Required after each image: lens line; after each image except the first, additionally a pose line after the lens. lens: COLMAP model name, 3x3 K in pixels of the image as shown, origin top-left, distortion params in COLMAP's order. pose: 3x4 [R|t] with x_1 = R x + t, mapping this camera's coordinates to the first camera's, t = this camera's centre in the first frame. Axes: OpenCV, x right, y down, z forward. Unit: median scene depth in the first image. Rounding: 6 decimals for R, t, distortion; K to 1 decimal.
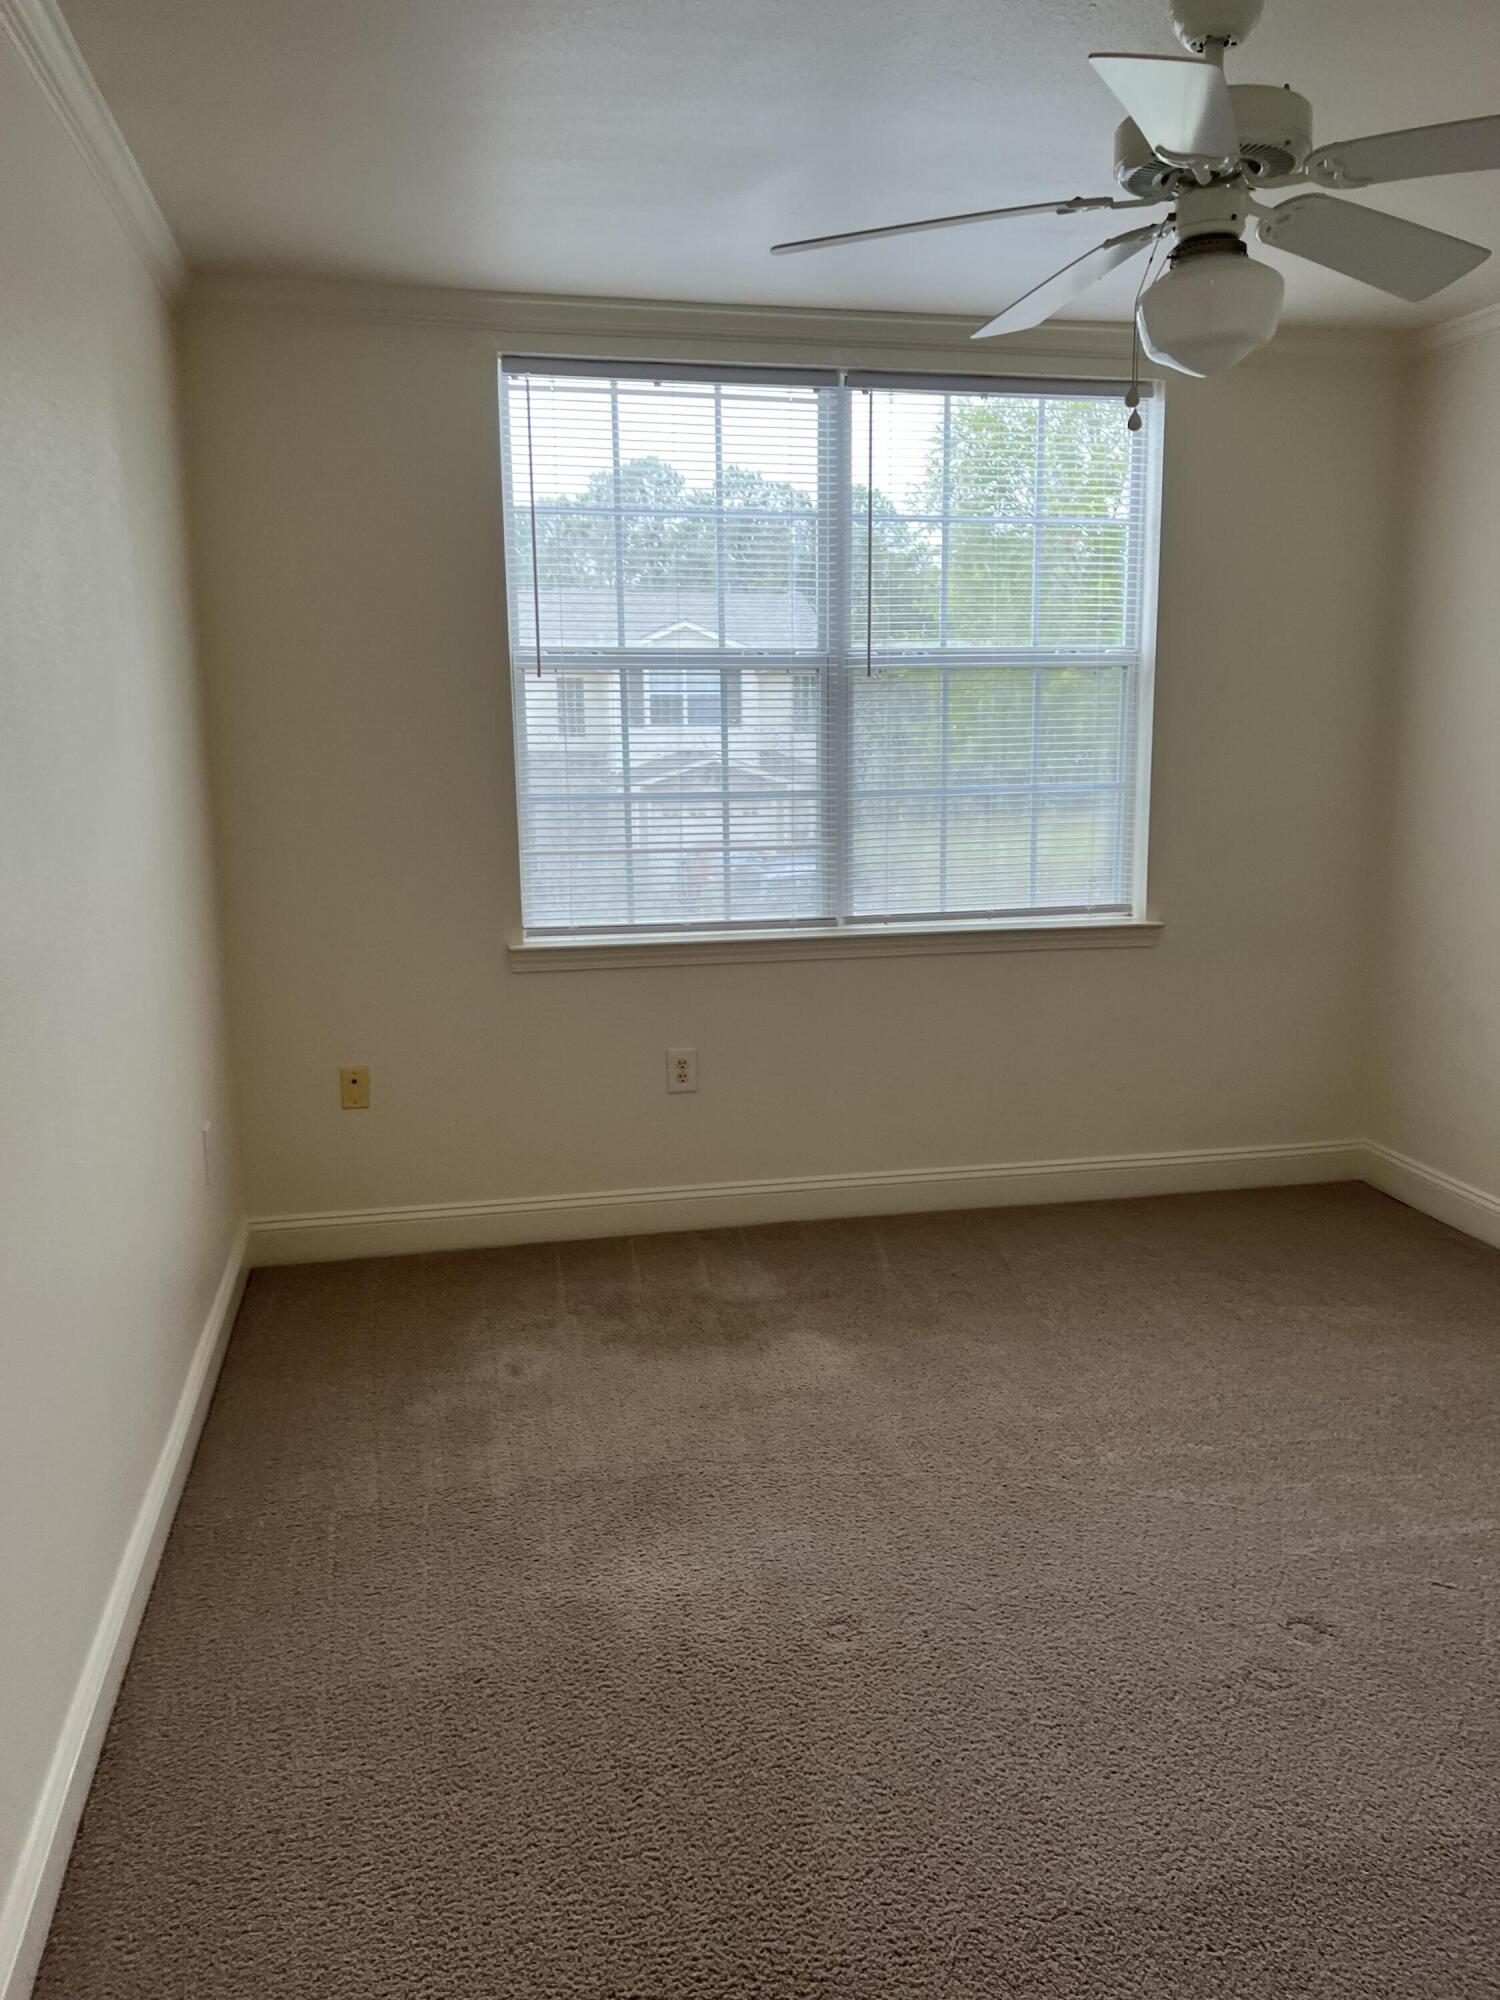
lens RADIAL K [[1506.8, 0, 768.4], [0, 1506.8, 1002.3], [0, 0, 1]] dist [0.067408, -0.079212]
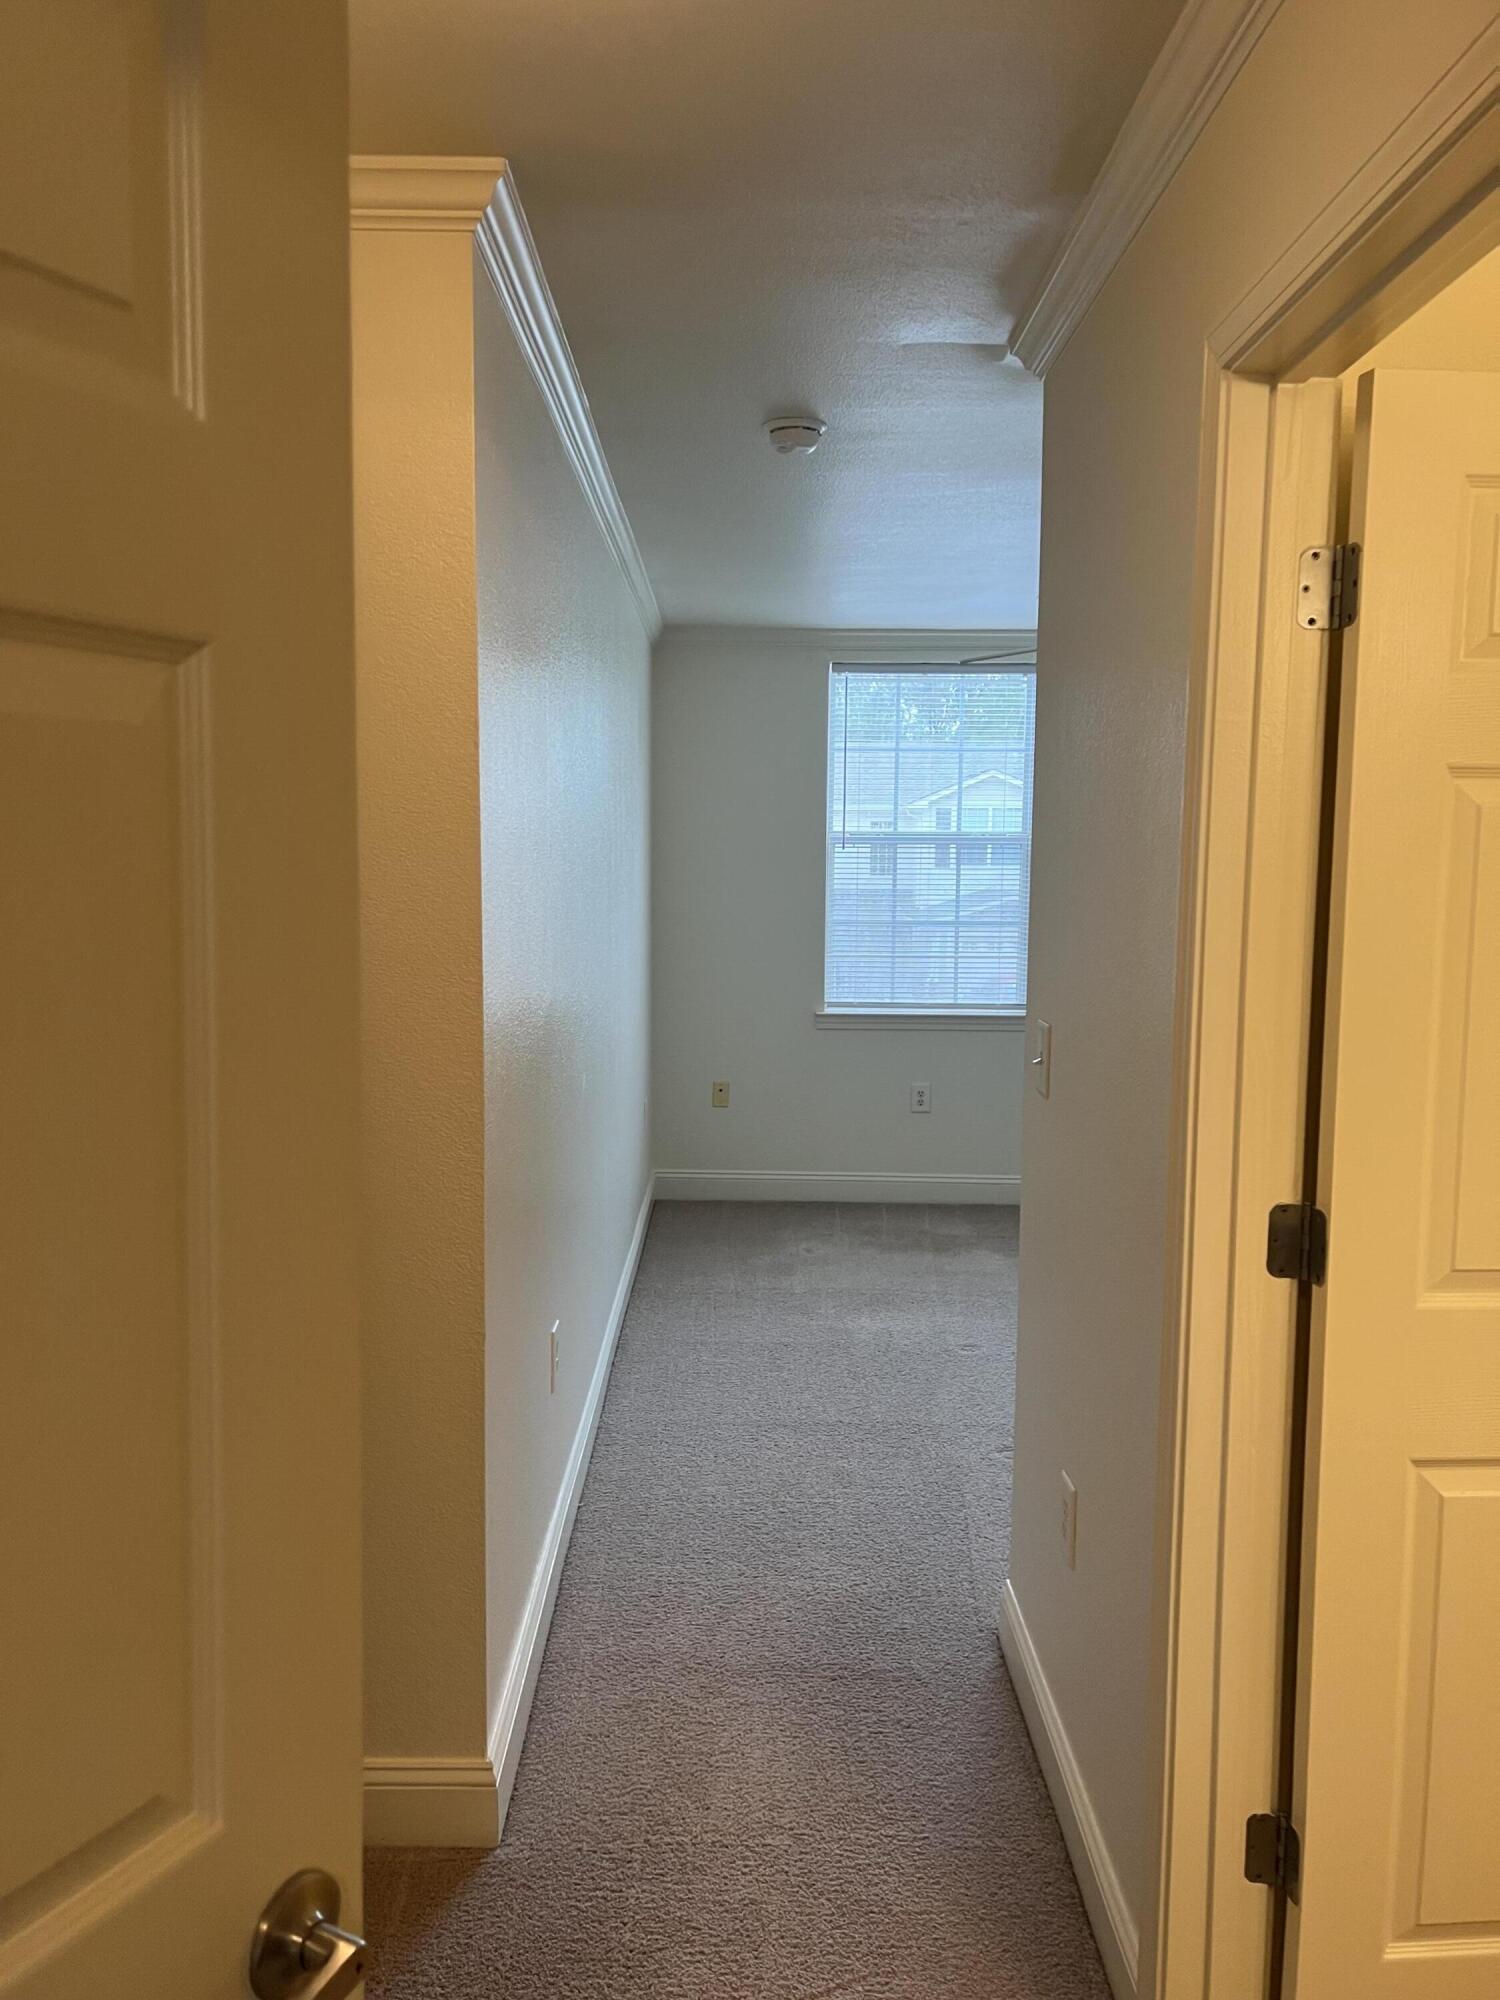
lens RADIAL K [[1506.8, 0, 746.7], [0, 1506.8, 999.1], [0, 0, 1]] dist [0.067408, -0.079212]
pose [[0.975967, 0.034794, -0.215124, 0.106300], [-0.054330, 0.994849, -0.085577, 0.093398], [0.211038, 0.095208, 0.972830, -0.612262]]
